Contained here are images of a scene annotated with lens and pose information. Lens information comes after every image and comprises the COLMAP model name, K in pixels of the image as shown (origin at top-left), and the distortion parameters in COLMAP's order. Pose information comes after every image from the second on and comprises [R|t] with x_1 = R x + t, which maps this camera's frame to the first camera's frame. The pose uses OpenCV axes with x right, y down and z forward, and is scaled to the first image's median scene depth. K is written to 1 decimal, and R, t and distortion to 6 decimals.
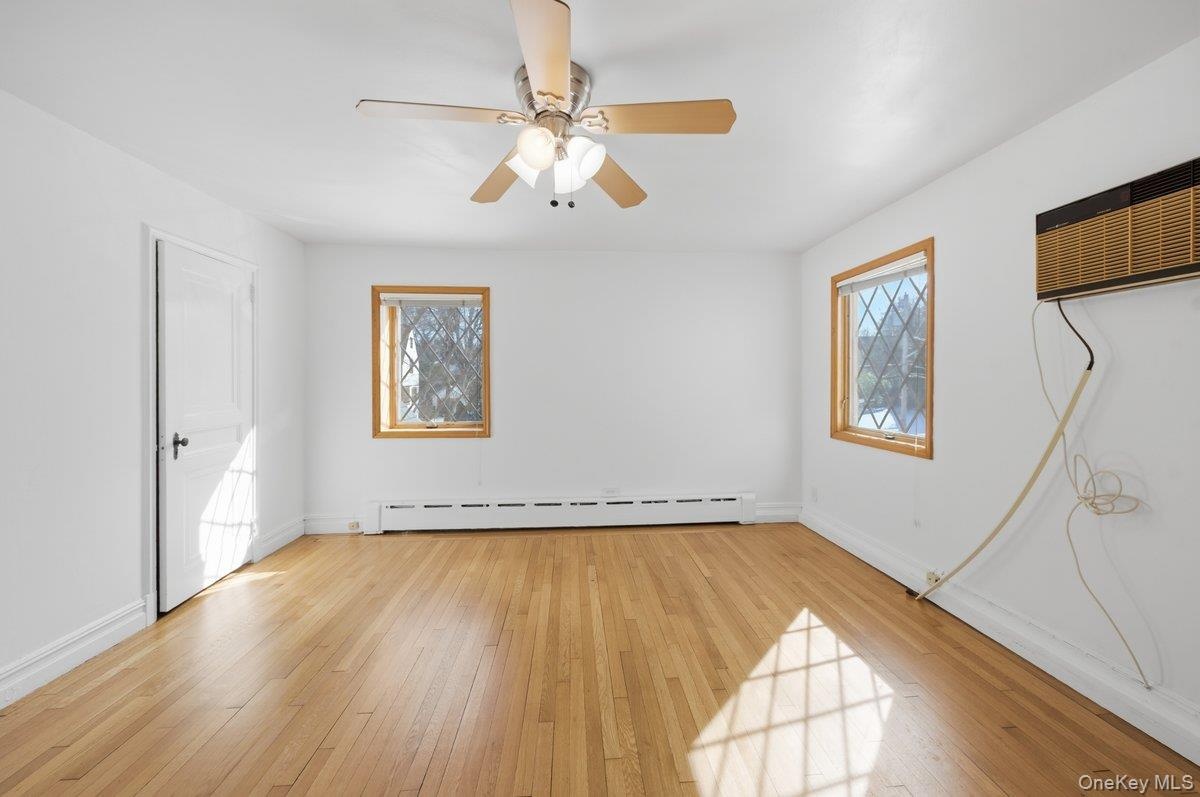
lens RADIAL K [[437.8, 0, 604.9], [0, 437.8, 383.3], [0, 0, 1]] dist [-0.020113, 0.000324]
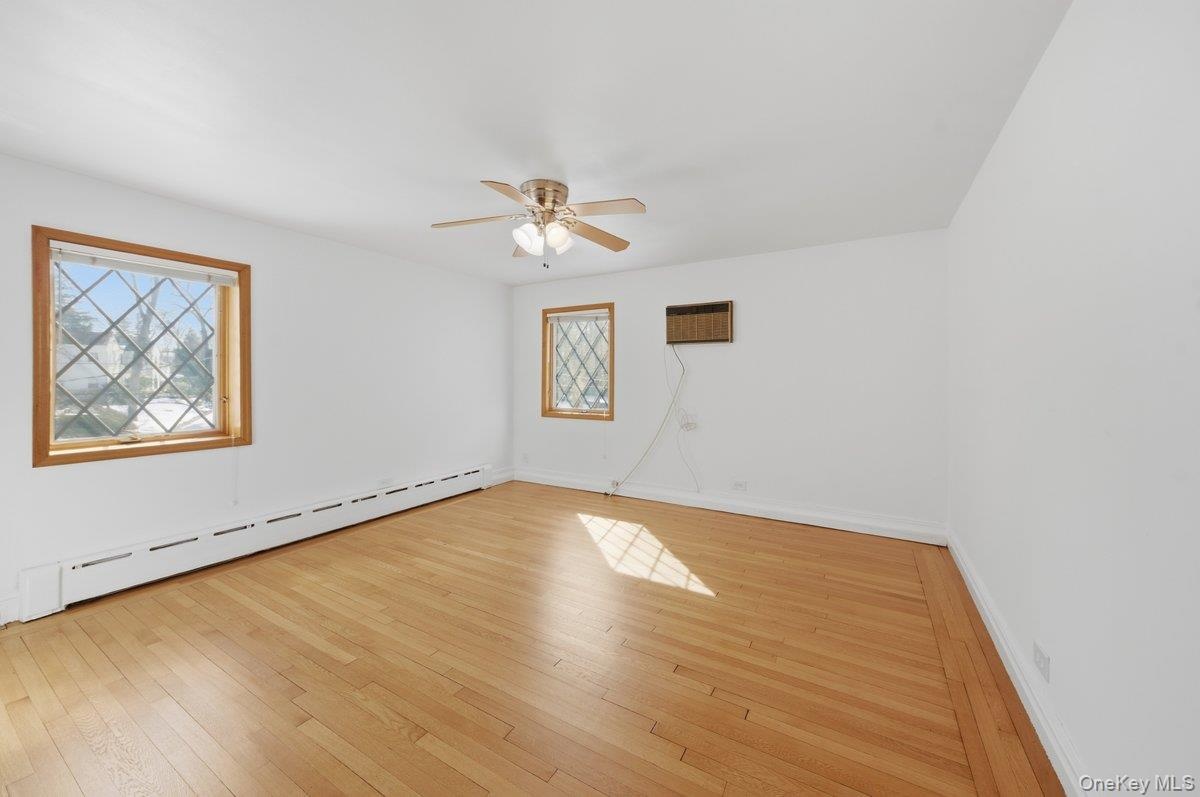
lens RADIAL K [[437.8, 0, 604.9], [0, 437.8, 383.3], [0, 0, 1]] dist [-0.020113, 0.000324]
pose [[0.563156, -0.005054, 0.826335, -0.670926], [0.000856, 0.999984, 0.005532, 0.001974], [-0.826350, -0.002408, 0.563152, -0.033176]]
